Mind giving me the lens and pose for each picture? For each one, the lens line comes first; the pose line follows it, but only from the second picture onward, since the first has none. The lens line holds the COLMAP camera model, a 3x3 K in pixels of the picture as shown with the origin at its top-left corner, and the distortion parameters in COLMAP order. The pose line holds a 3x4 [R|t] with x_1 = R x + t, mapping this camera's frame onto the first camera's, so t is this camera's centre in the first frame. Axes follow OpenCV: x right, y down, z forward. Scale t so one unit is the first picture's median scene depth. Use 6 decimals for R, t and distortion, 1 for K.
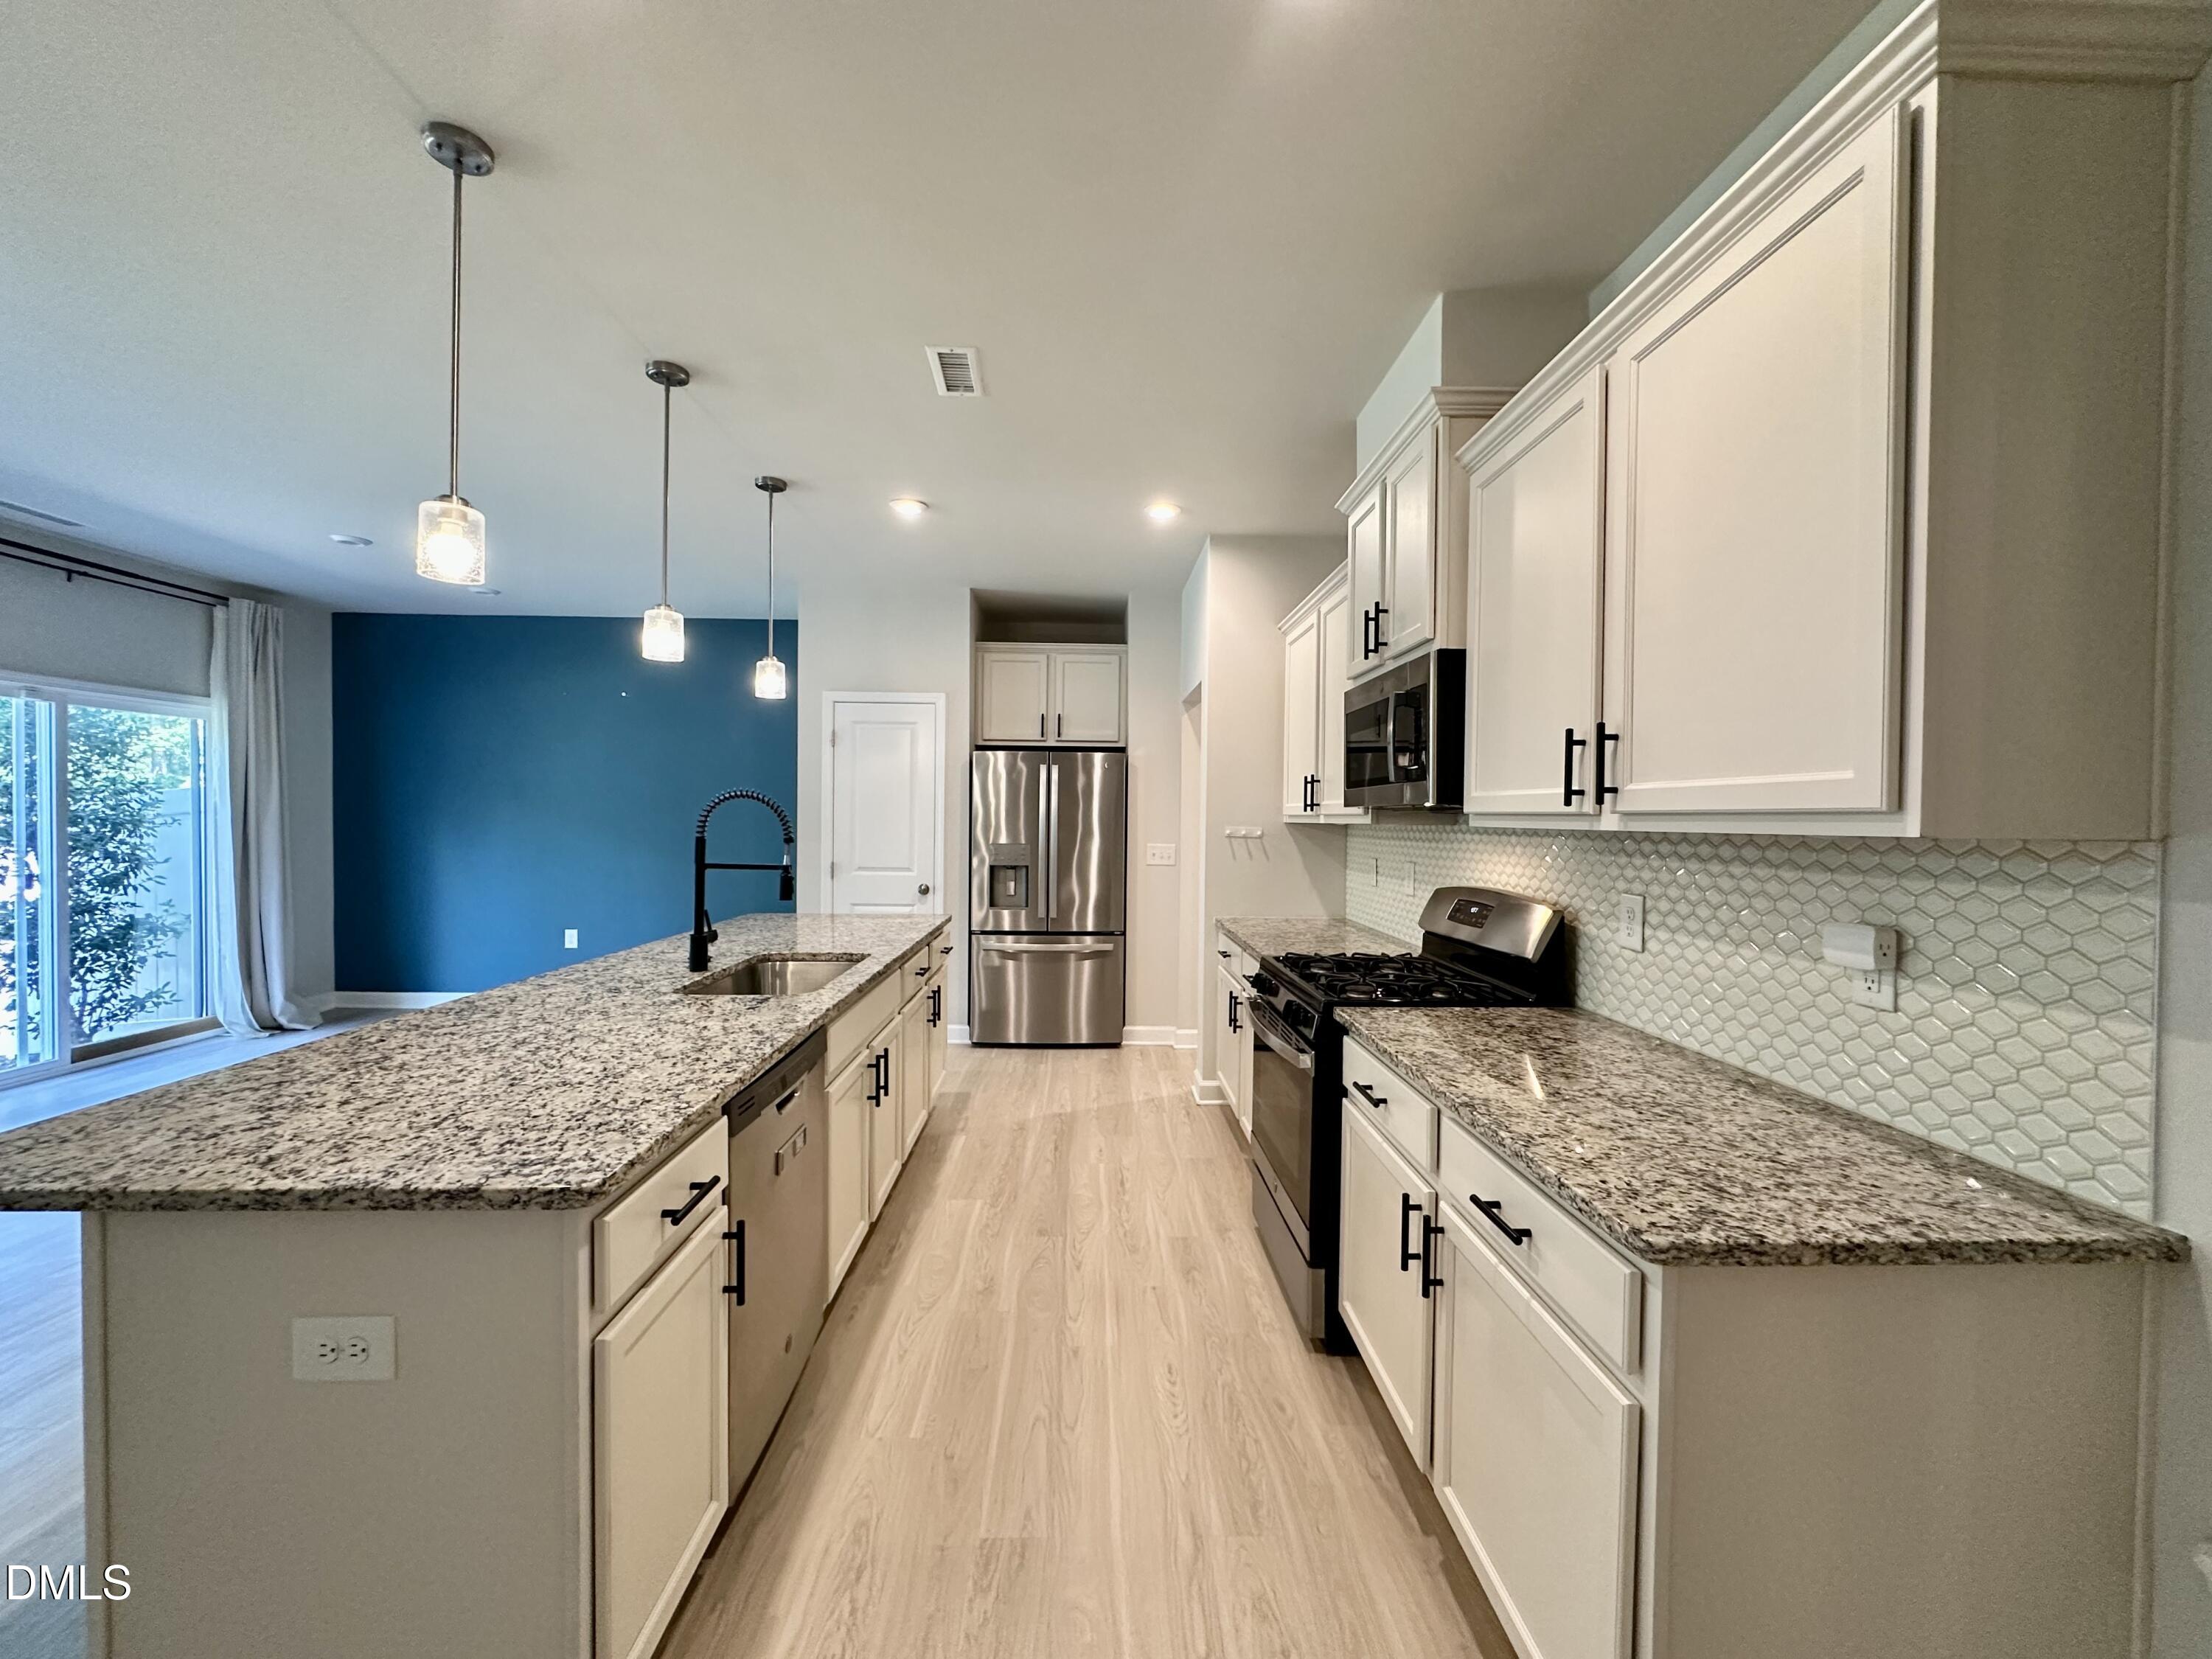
lens RADIAL K [[881.1, 0, 1111.2], [0, 881.1, 832.8], [0, 0, 1]] dist [-0.001251, -0.000550]
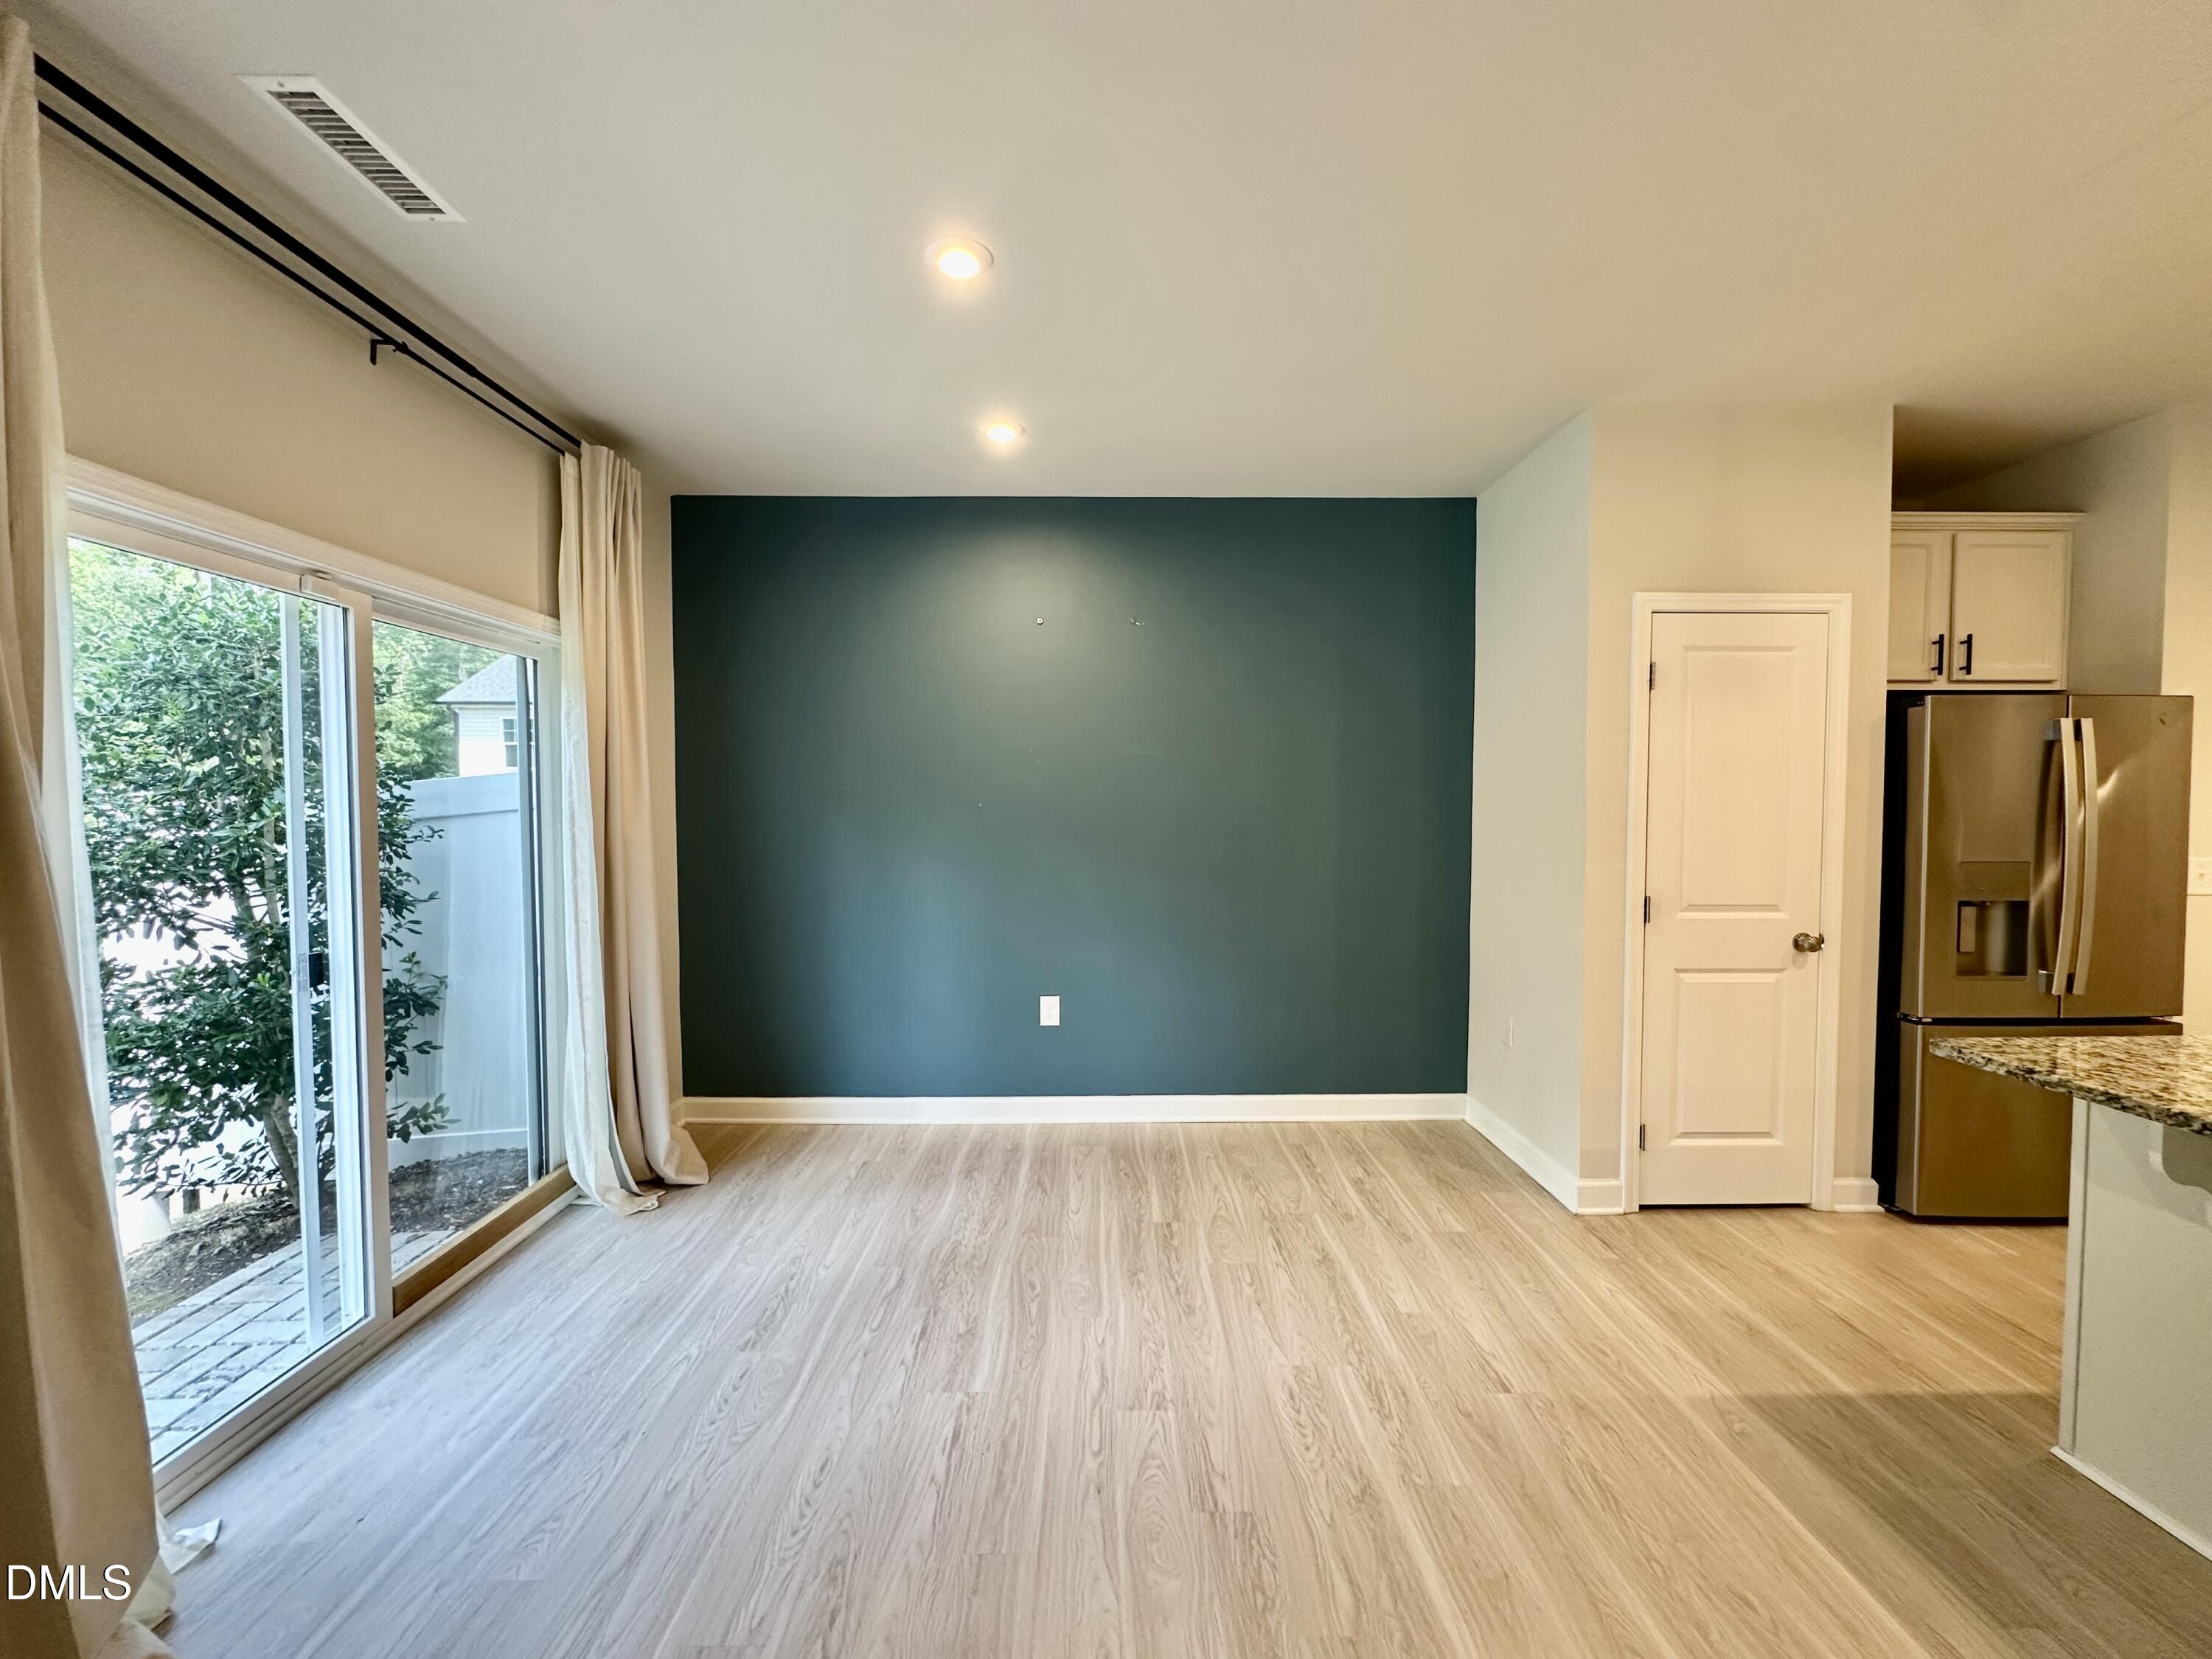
lens RADIAL K [[881.1, 0, 1101.4], [0, 881.1, 836.5], [0, 0, 1]] dist [-0.001251, -0.000550]
pose [[0.999852, -0.009861, -0.014107, -0.659118], [0.010144, 0.999745, 0.020156, -0.020173], [0.013904, -0.020296, 0.999697, 0.430327]]
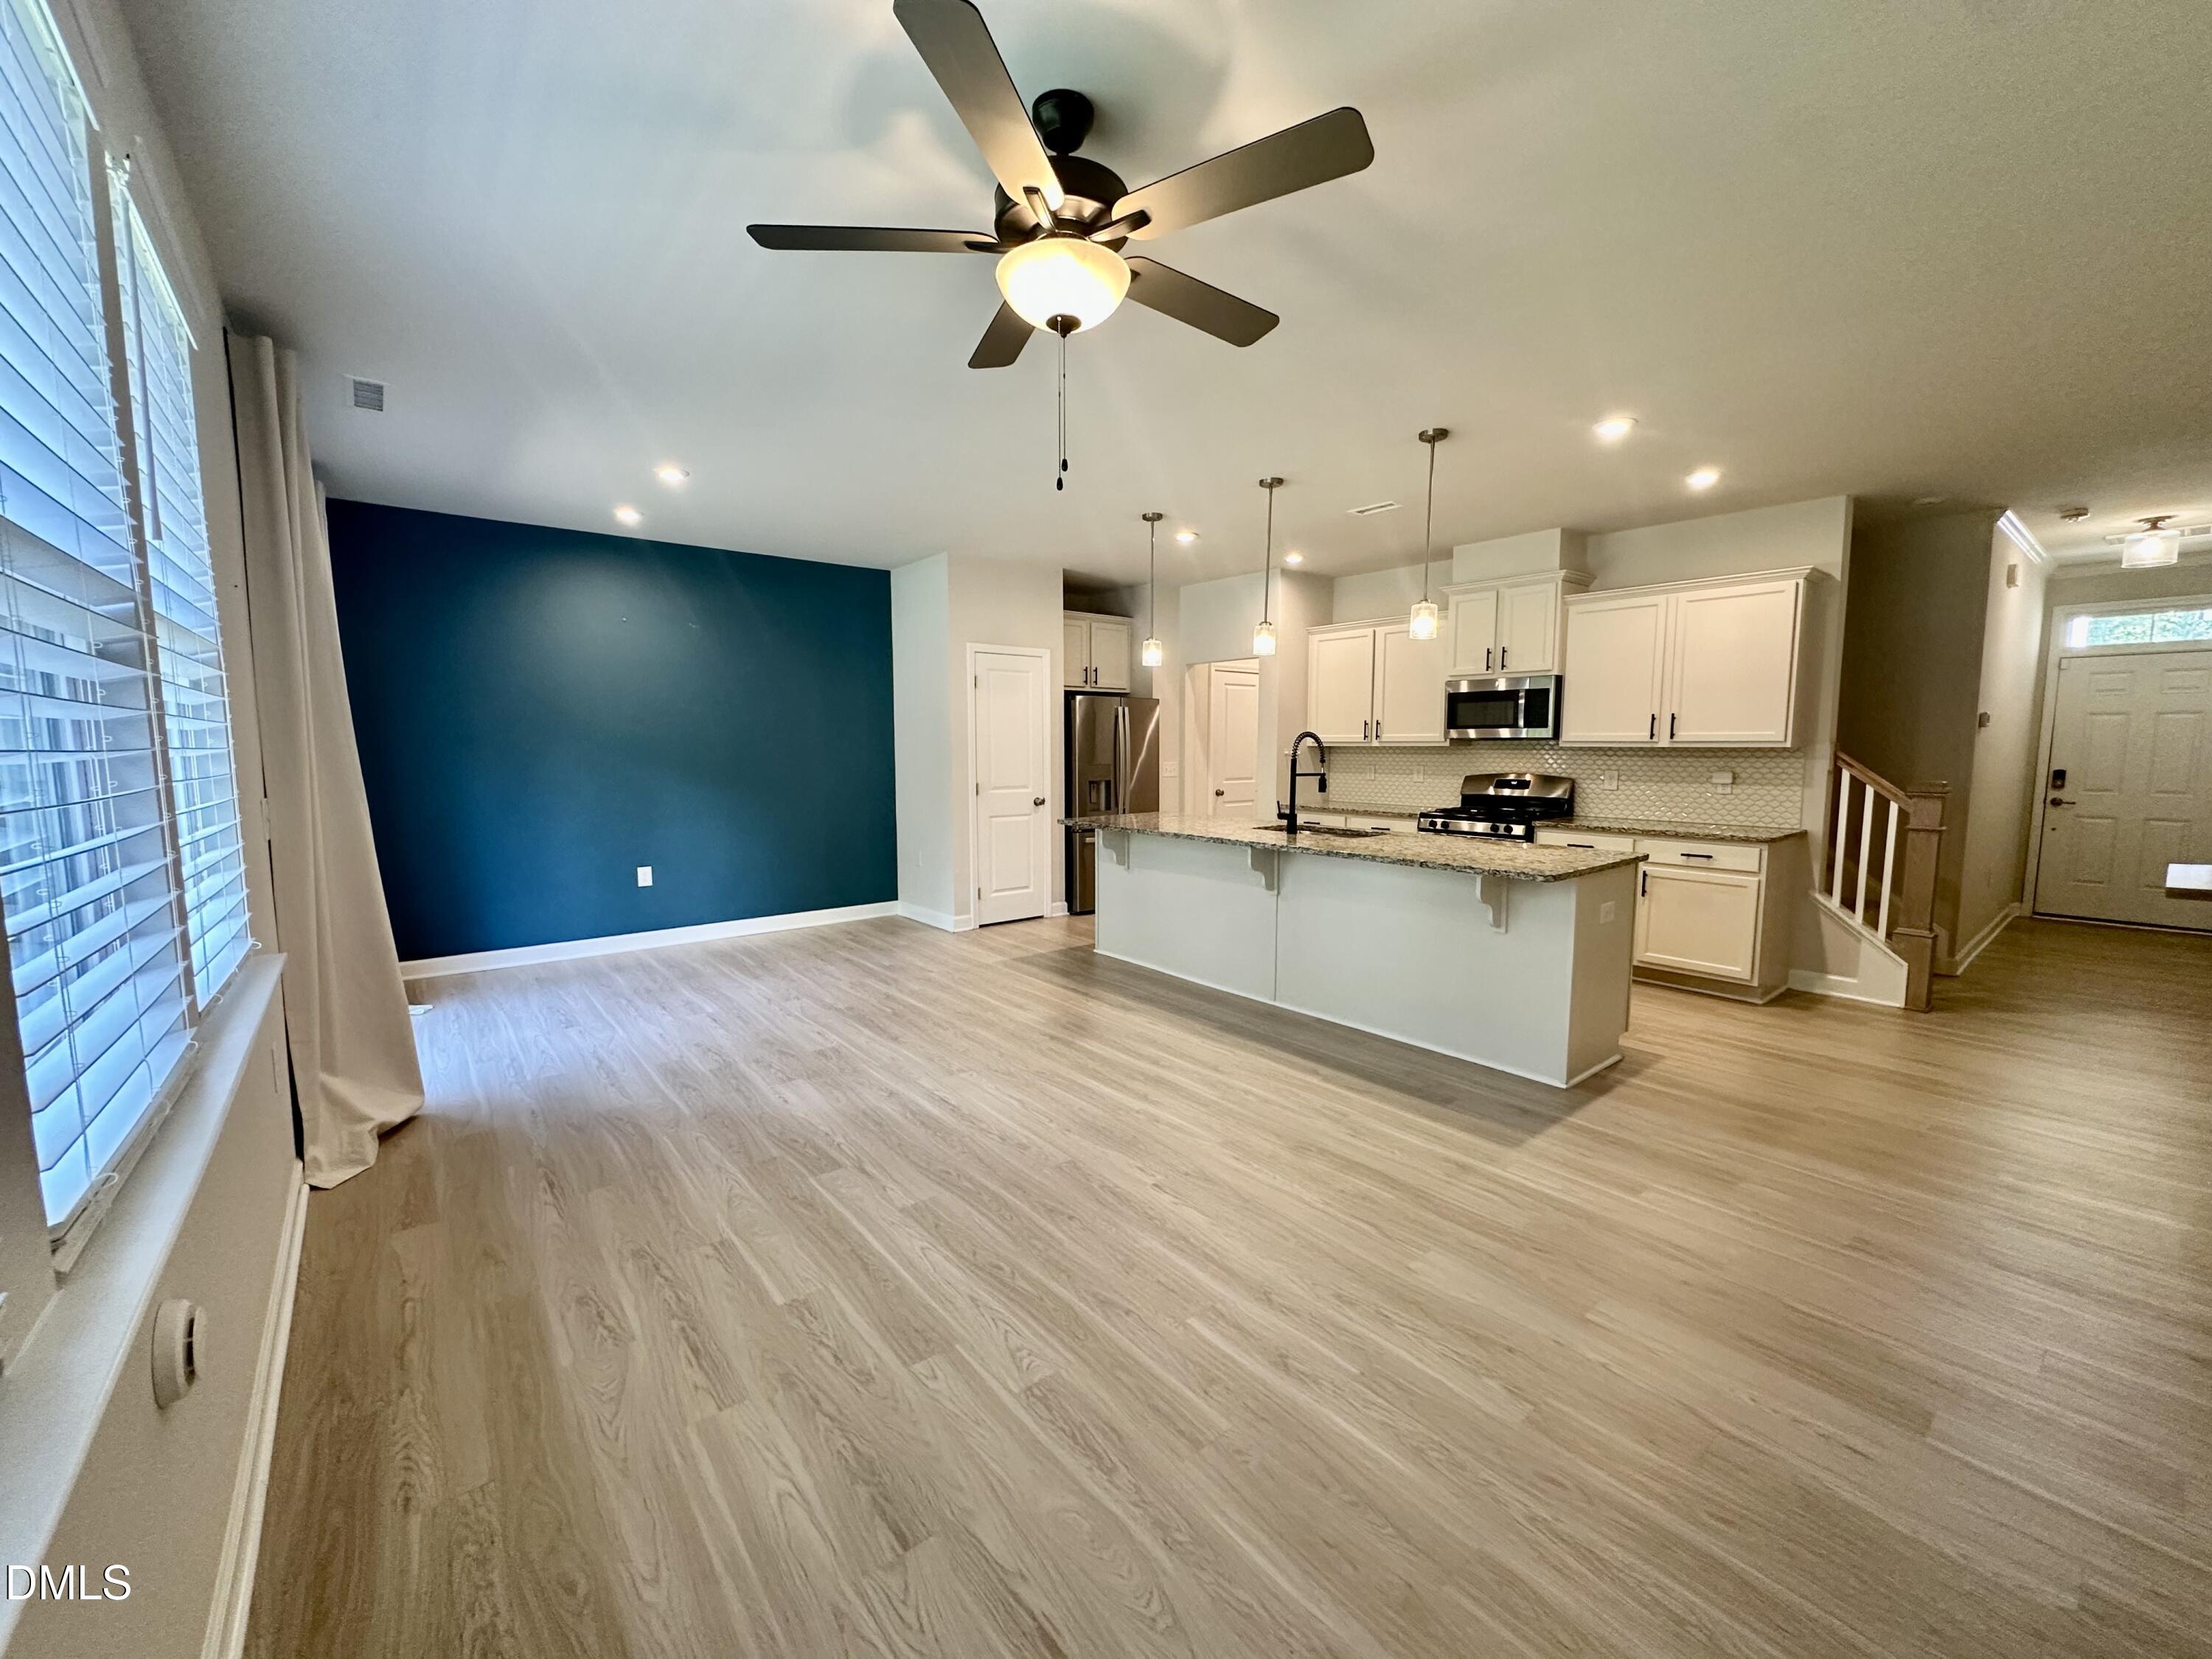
lens RADIAL K [[881.1, 0, 1105.9], [0, 881.1, 832.9], [0, 0, 1]] dist [-0.001251, -0.000550]
pose [[0.788676, -0.073294, 0.610425, -0.933135], [0.020439, 0.995446, 0.093115, -0.008919], [-0.614470, -0.060961, 0.786582, -0.085436]]
